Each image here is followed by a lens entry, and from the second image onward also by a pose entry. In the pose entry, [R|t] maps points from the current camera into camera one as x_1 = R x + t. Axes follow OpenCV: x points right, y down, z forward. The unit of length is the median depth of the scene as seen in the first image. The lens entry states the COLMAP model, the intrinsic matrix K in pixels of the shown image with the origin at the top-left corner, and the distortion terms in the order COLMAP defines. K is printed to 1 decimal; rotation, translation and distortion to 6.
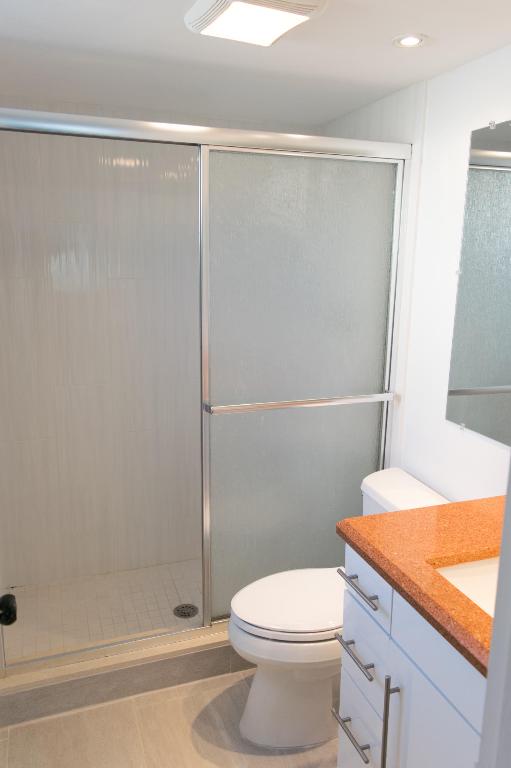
lens RADIAL K [[584.7, 0, 255.5], [0, 584.7, 384.0], [0, 0, 1]] dist [0.005446, 0.000786]
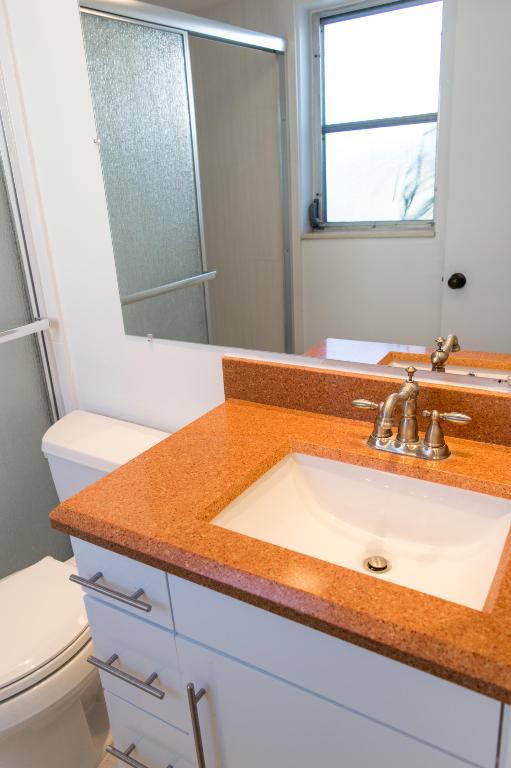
lens RADIAL K [[584.7, 0, 255.5], [0, 584.7, 384.0], [0, 0, 1]] dist [0.005446, 0.000786]
pose [[0.774231, -0.276430, 0.569345, -0.017418], [0.207862, 0.960736, 0.183794, 0.018152], [-0.597796, -0.023954, 0.801290, 0.302246]]
